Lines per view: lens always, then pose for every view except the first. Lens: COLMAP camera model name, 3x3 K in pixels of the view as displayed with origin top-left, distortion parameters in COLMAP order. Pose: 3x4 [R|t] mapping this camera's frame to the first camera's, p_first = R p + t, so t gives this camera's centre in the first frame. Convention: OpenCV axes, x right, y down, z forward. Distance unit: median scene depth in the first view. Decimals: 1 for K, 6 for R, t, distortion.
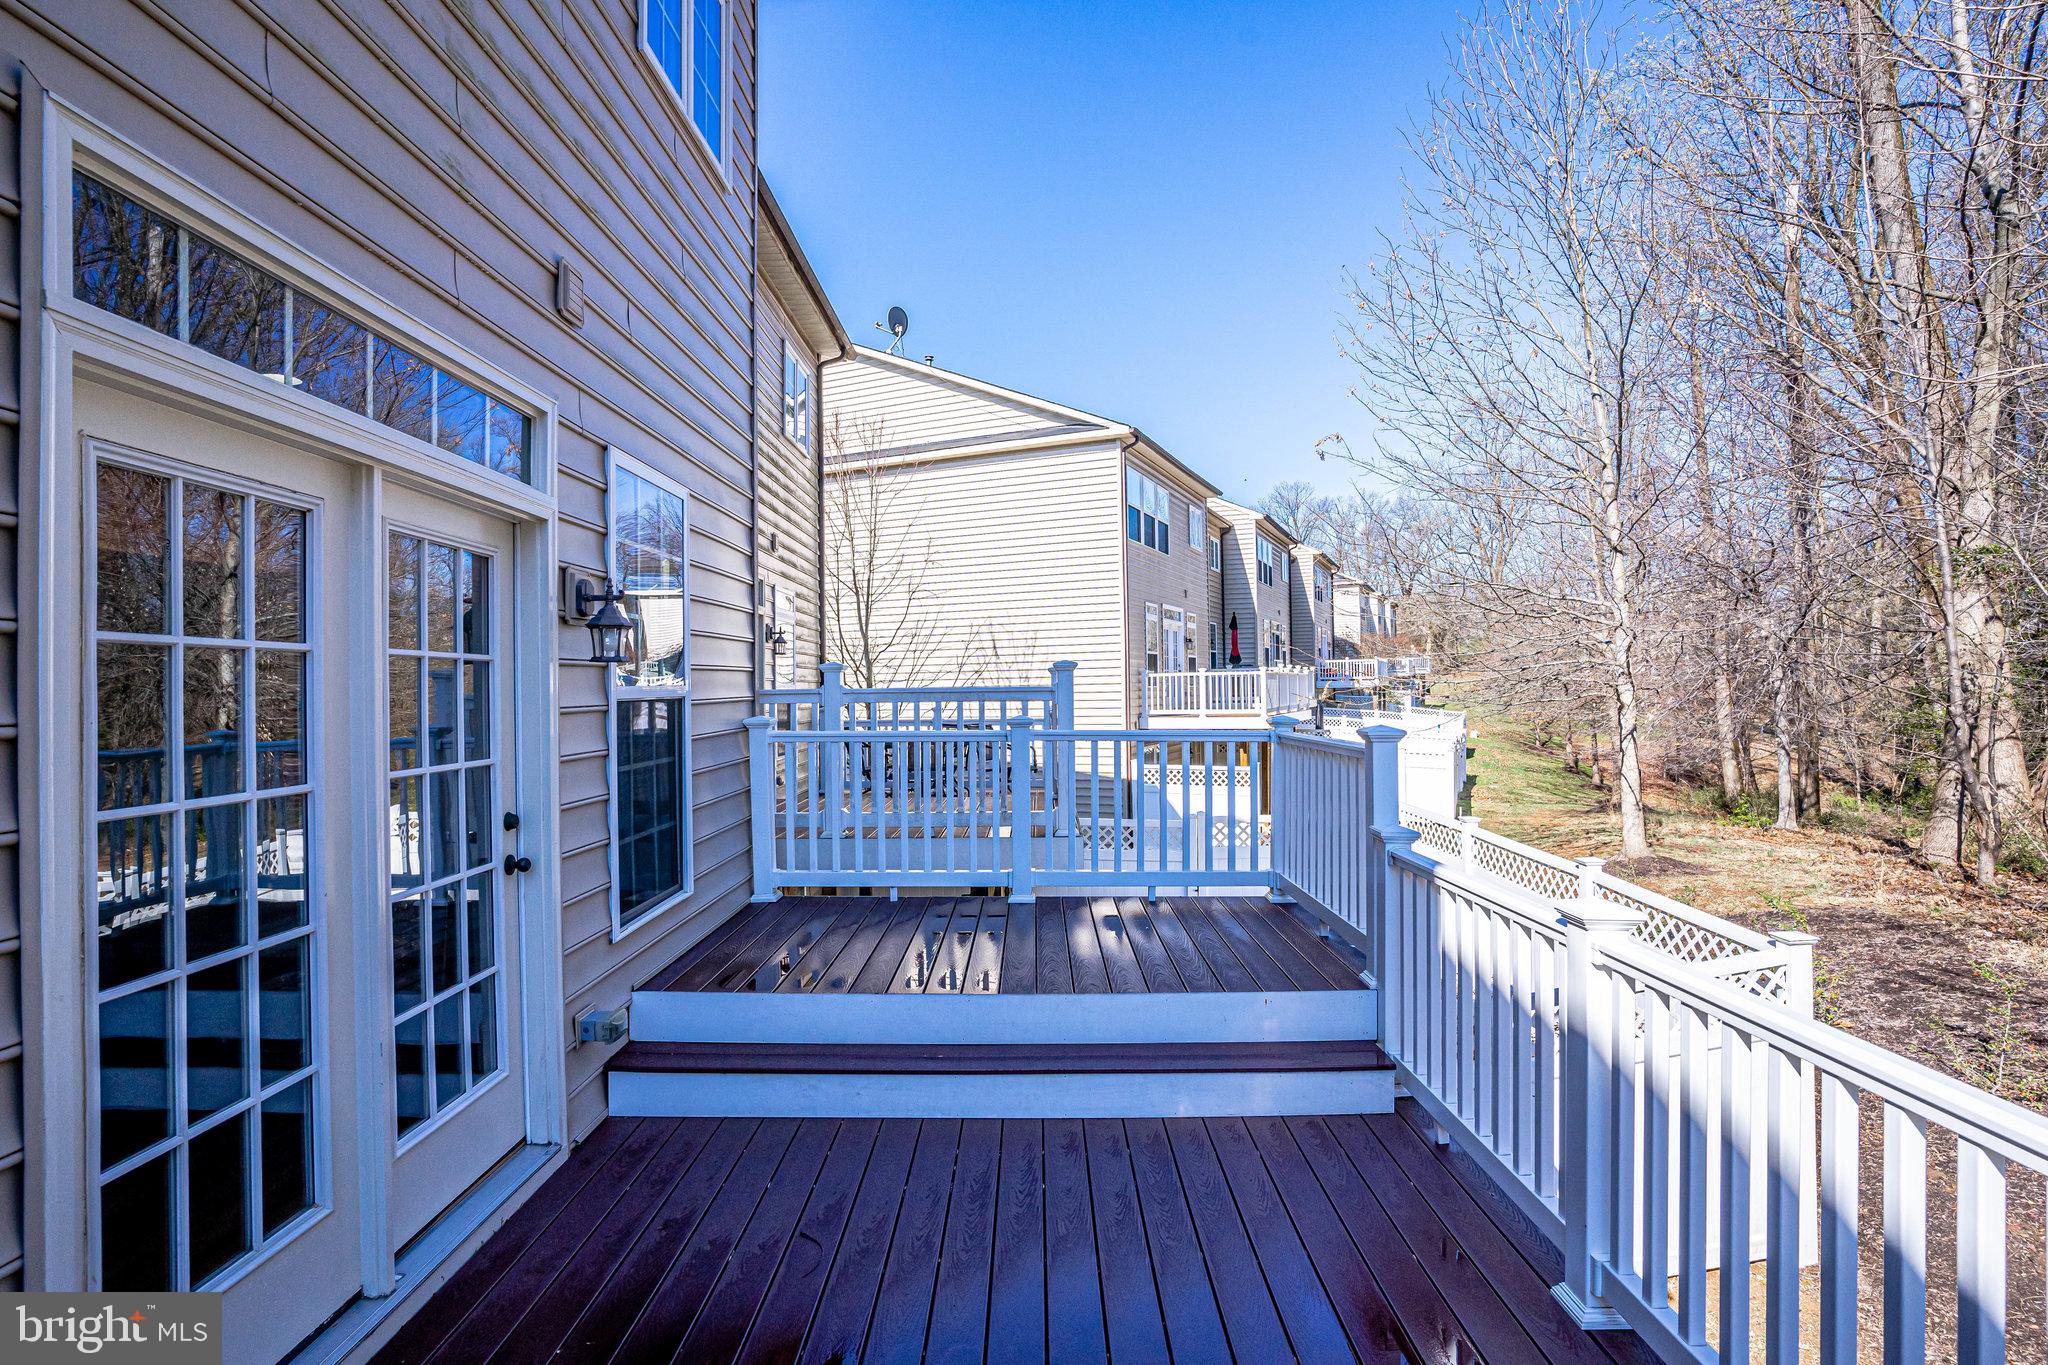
lens RADIAL K [[1073.1, 0, 1009.5], [0, 1073.1, 682.5], [0, 0, 1]] dist [-0.015792, 0.007650]
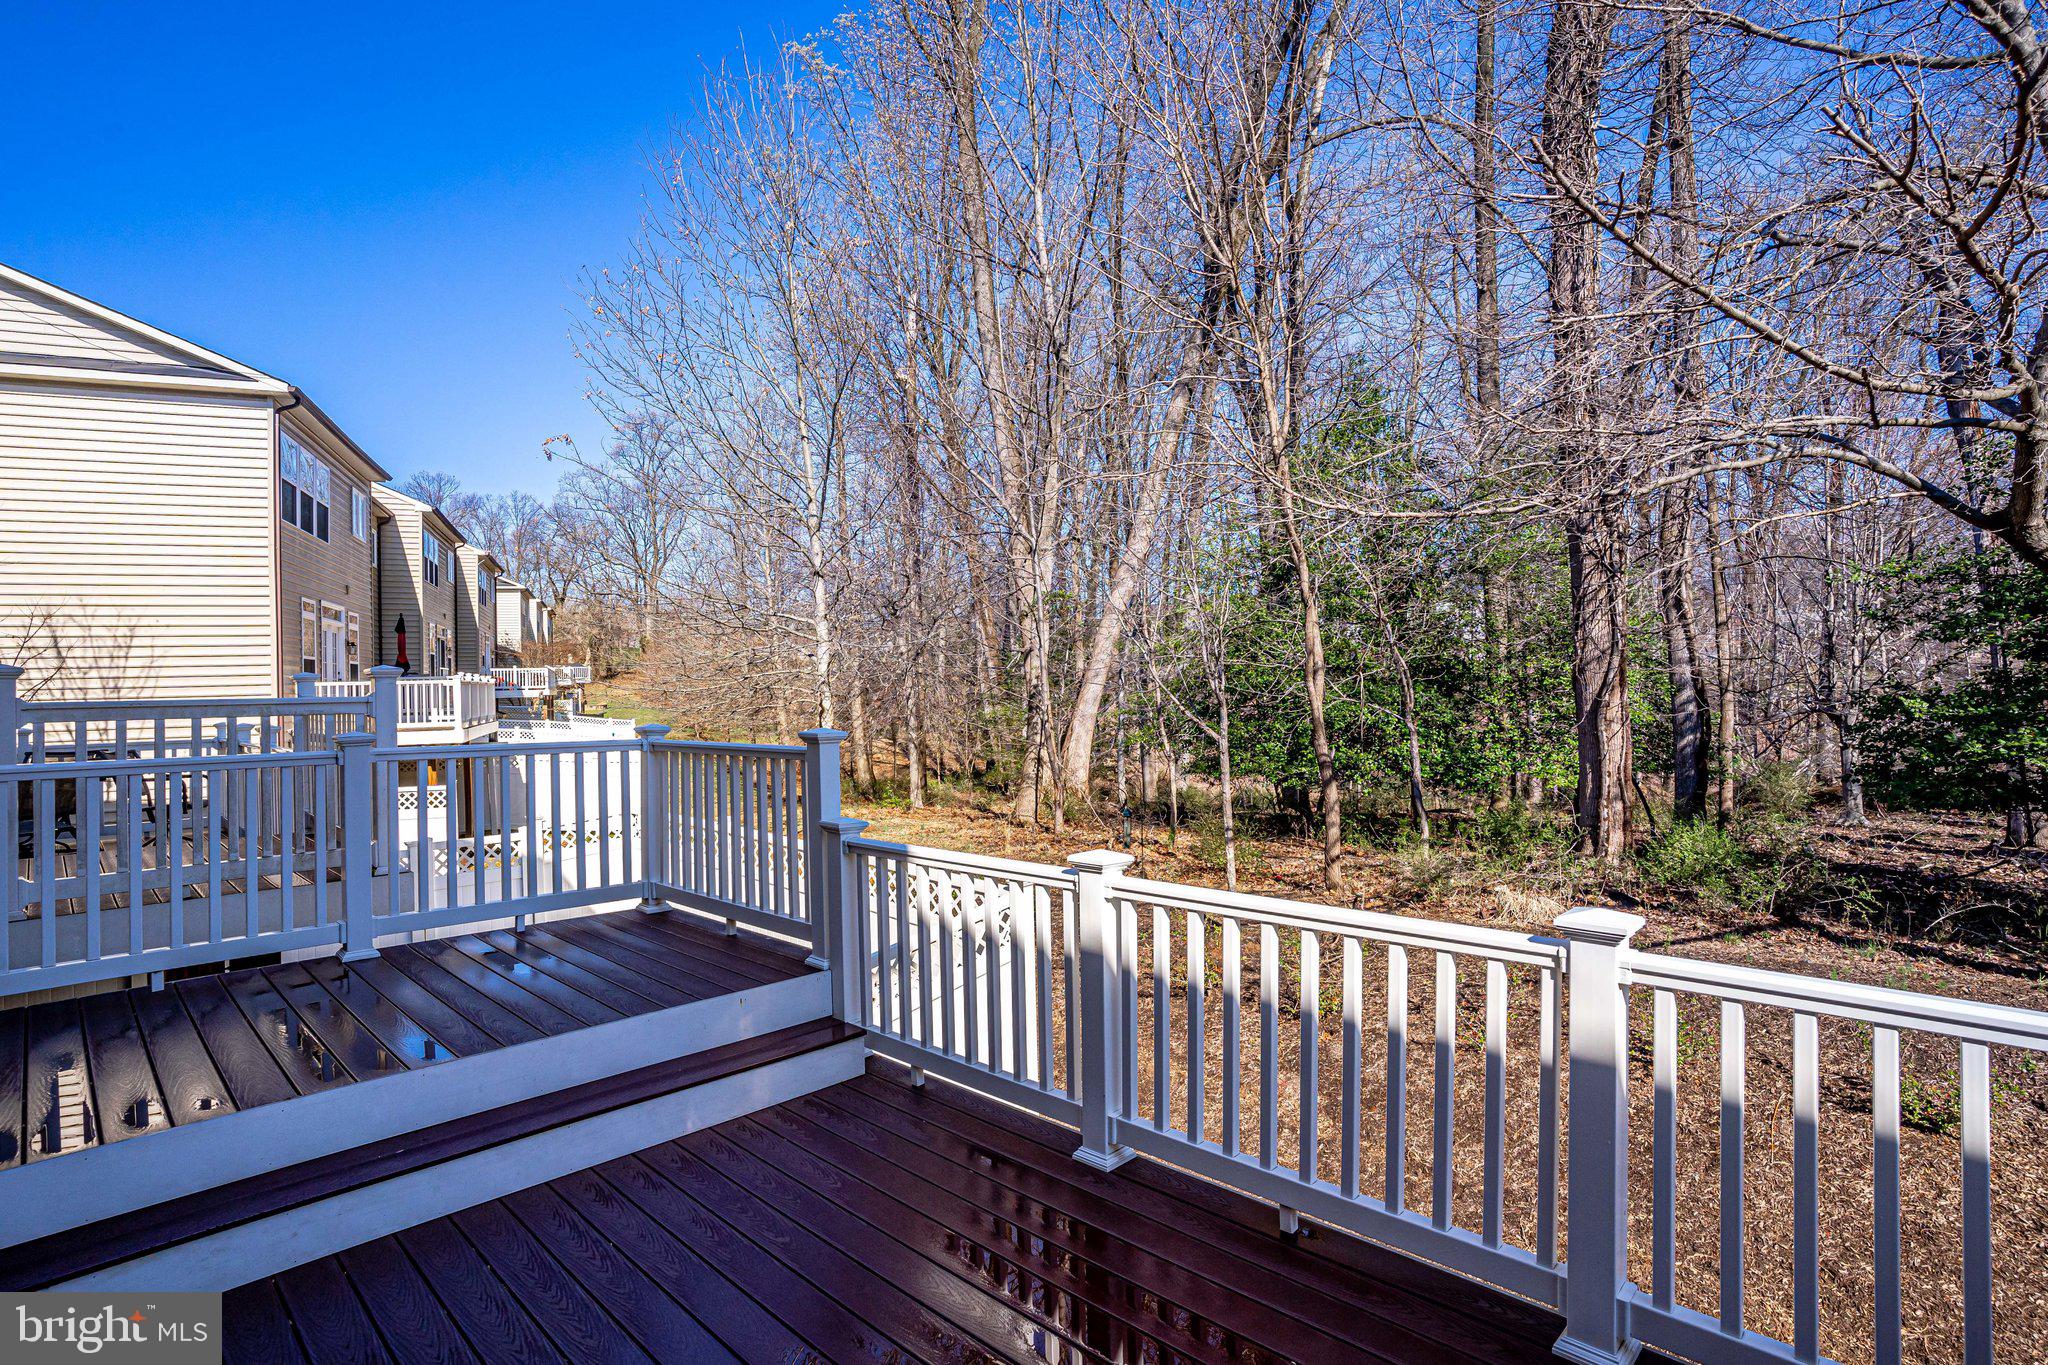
lens RADIAL K [[1073.1, 0, 1023.5], [0, 1073.1, 673.8], [0, 0, 1]] dist [-0.015792, 0.007650]
pose [[0.715628, 0.005230, 0.698462, -0.050600], [0.006701, 0.999875, -0.014353, 0.000547], [-0.698449, 0.014951, 0.715503, 0.013797]]
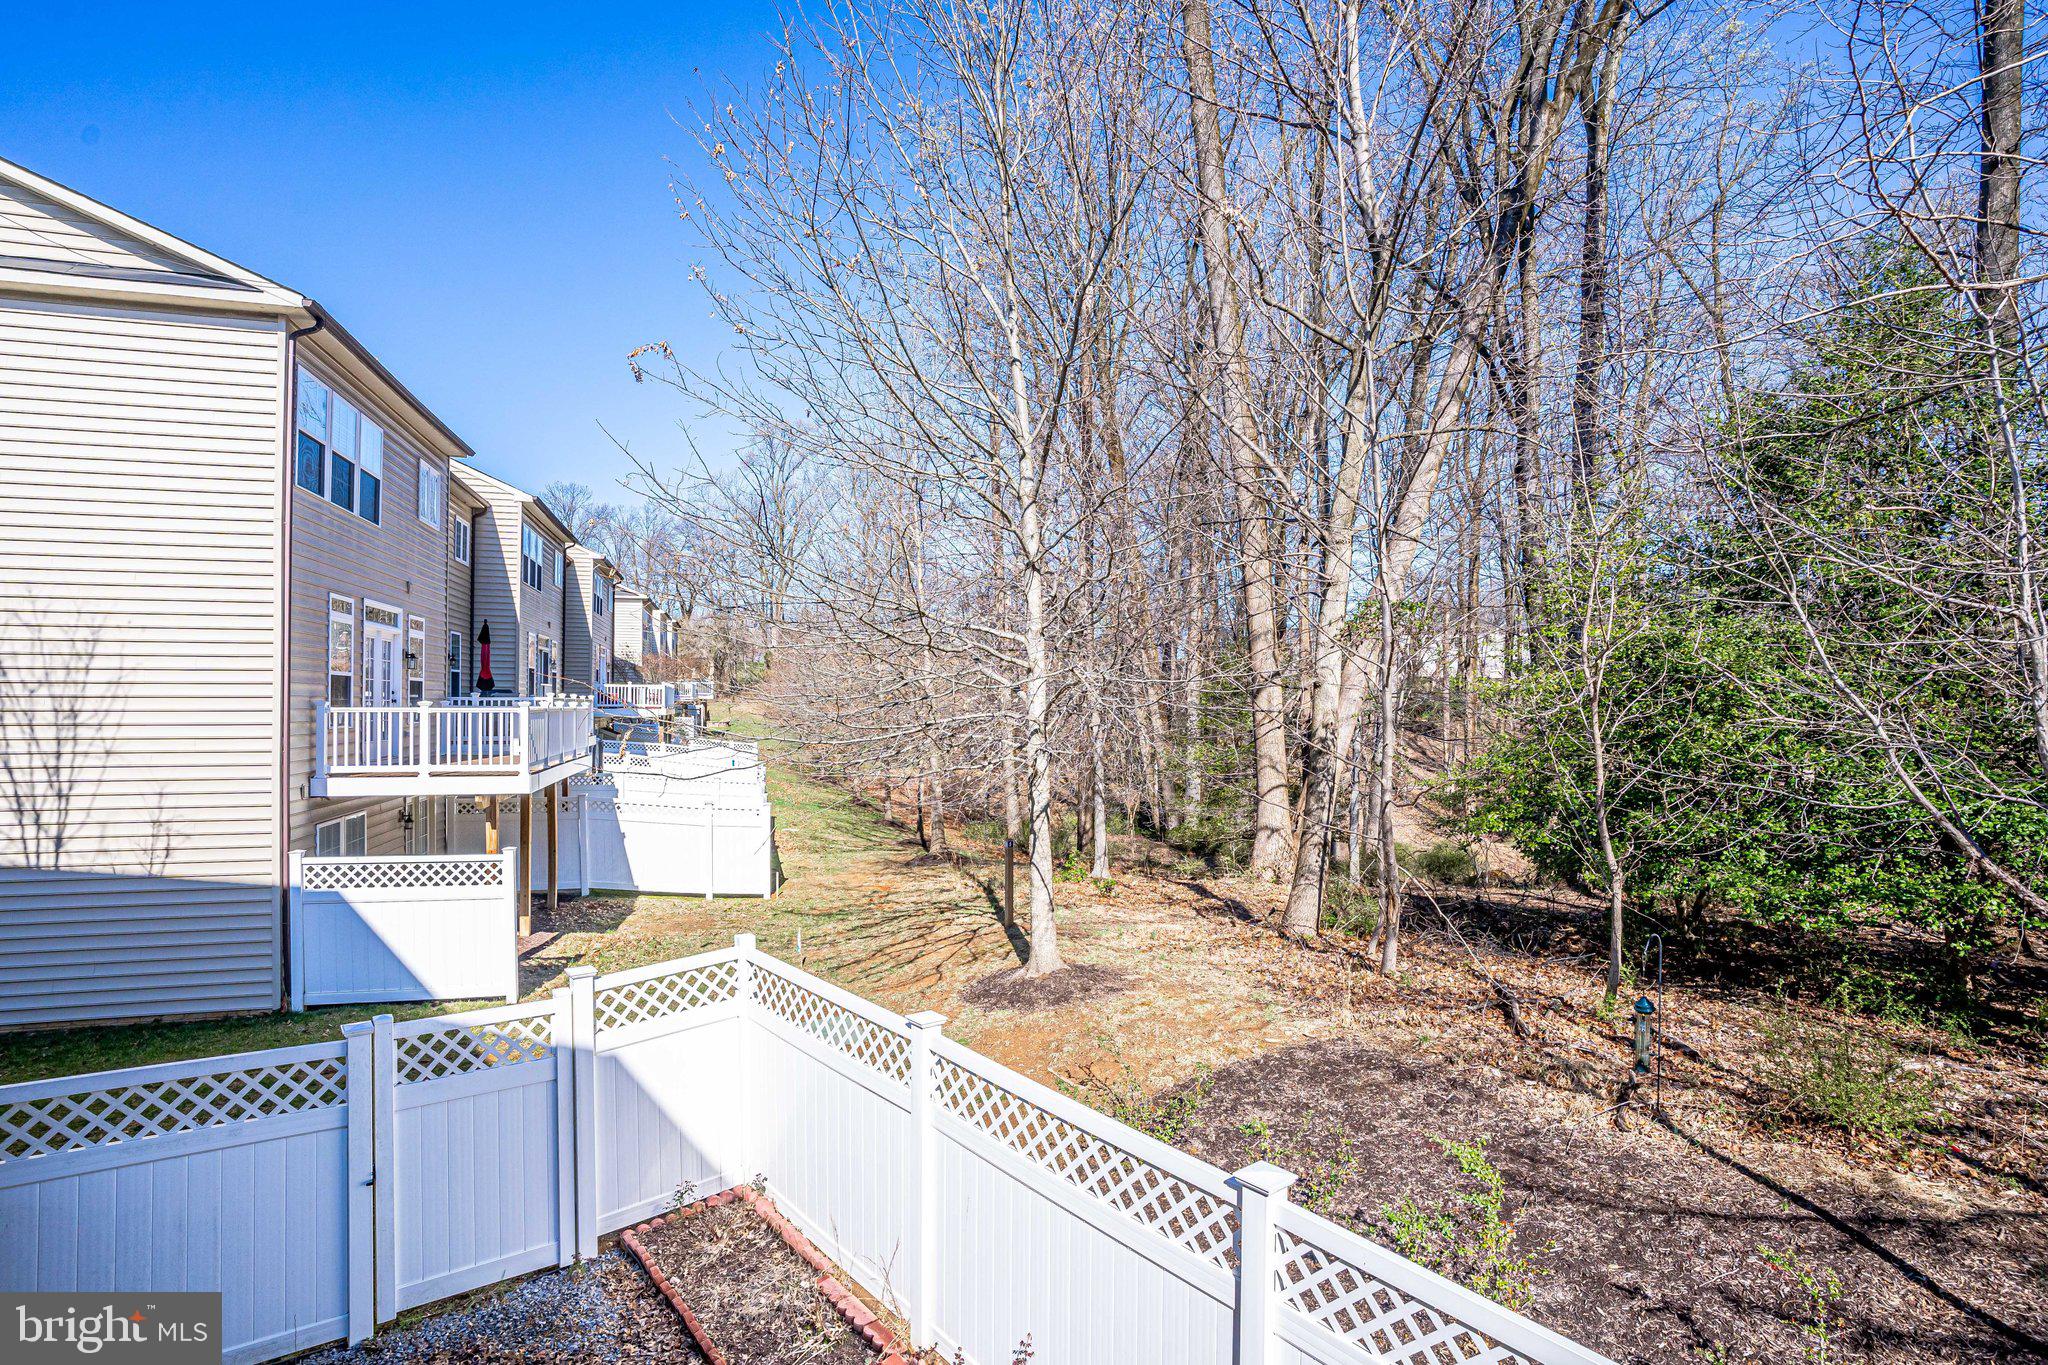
lens RADIAL K [[1073.1, 0, 1038.4], [0, 1073.1, 675.6], [0, 0, 1]] dist [-0.015792, 0.007650]
pose [[0.776846, 0.034451, 0.628747, 0.058094], [-0.018498, 0.999320, -0.031900, -0.014306], [-0.629419, 0.013151, 0.776955, 0.254019]]
